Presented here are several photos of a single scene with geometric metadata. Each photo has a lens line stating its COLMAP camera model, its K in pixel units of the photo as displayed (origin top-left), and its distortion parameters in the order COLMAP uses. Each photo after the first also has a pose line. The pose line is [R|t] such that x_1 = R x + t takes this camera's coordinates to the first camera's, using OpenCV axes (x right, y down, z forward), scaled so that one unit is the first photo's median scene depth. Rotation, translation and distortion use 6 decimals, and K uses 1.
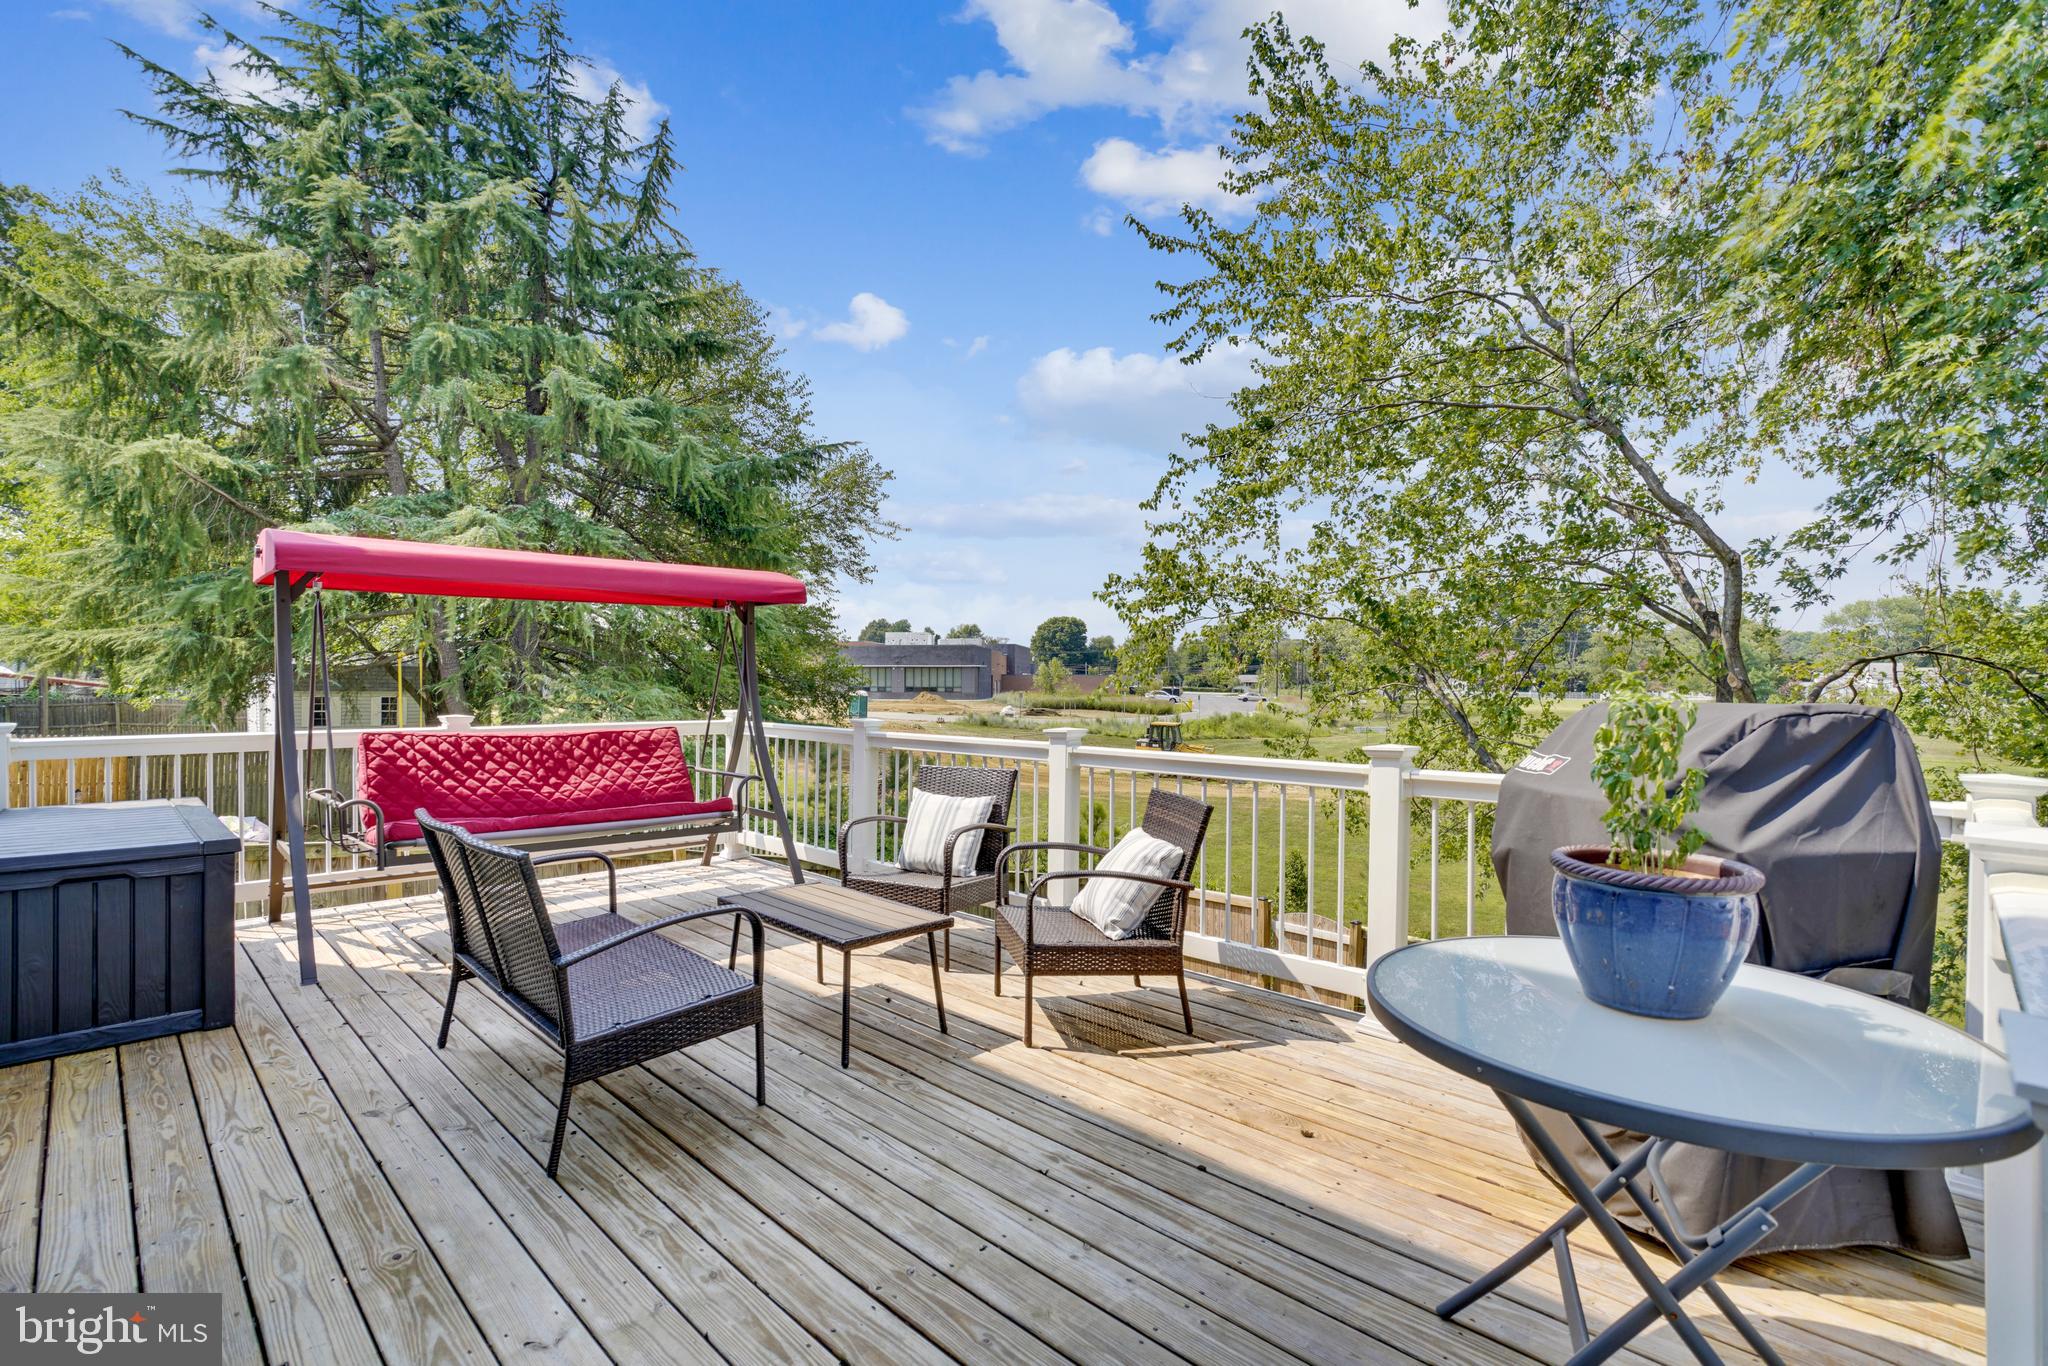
lens RADIAL K [[943.9, 0, 1005.0], [0, 943.9, 686.5], [0, 0, 1]] dist [-0.024551, 0.012611]
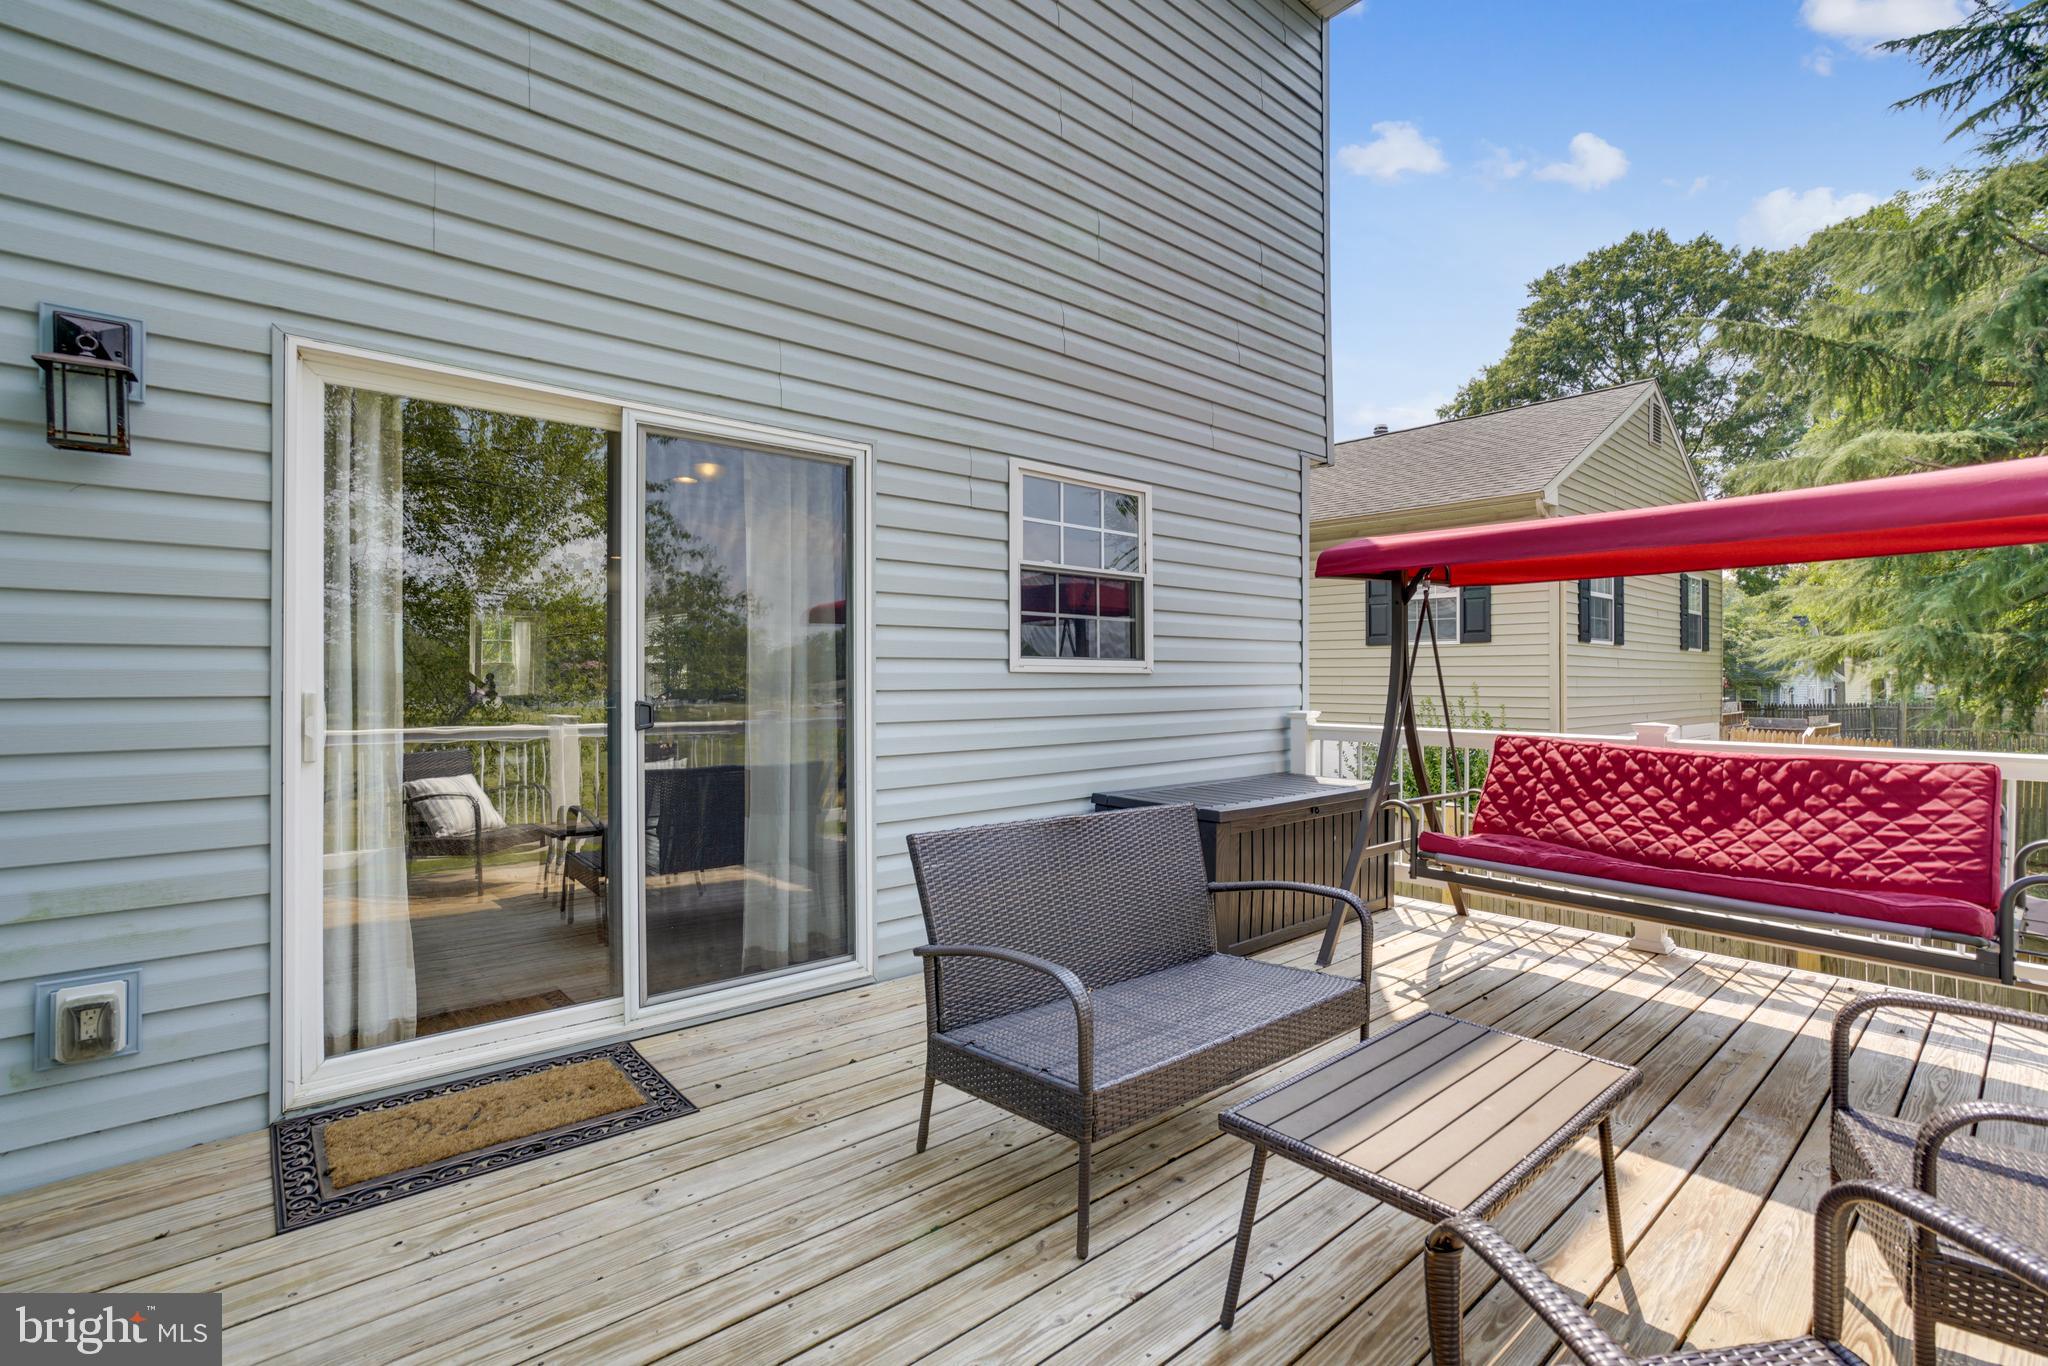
lens RADIAL K [[943.9, 0, 1013.2], [0, 943.9, 675.7], [0, 0, 1]] dist [-0.024551, 0.012611]
pose [[-0.074055, -0.002790, -0.997250, 0.255405], [-0.004939, 0.999985, -0.002431, -0.004006], [0.997242, 0.004745, -0.074068, 0.538734]]
